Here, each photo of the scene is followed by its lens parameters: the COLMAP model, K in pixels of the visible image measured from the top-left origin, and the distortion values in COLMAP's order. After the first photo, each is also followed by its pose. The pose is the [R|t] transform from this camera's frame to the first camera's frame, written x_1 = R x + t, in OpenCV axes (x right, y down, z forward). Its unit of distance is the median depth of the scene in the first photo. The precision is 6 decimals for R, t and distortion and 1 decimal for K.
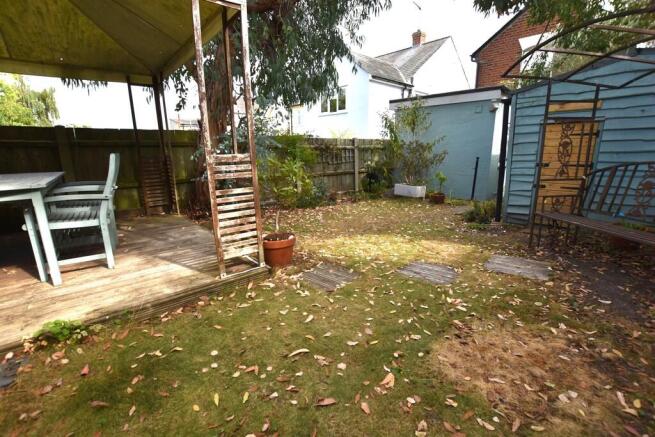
lens RADIAL K [[289.9, 0, 327.3], [0, 289.9, 217.3], [0, 0, 1]] dist [-0.029427, 0.001015]
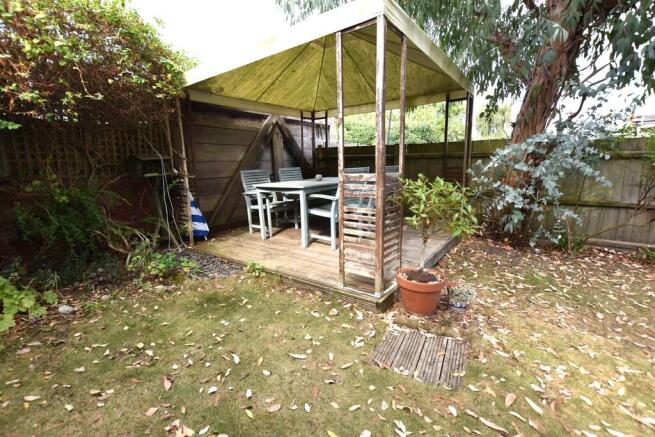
lens RADIAL K [[289.9, 0, 327.3], [0, 289.9, 217.3], [0, 0, 1]] dist [-0.029427, 0.001015]
pose [[0.232796, 0.187519, -0.954276, 0.226109], [-0.198187, 0.969791, 0.142220, -0.068559], [0.952118, 0.156017, 0.262928, 0.231457]]
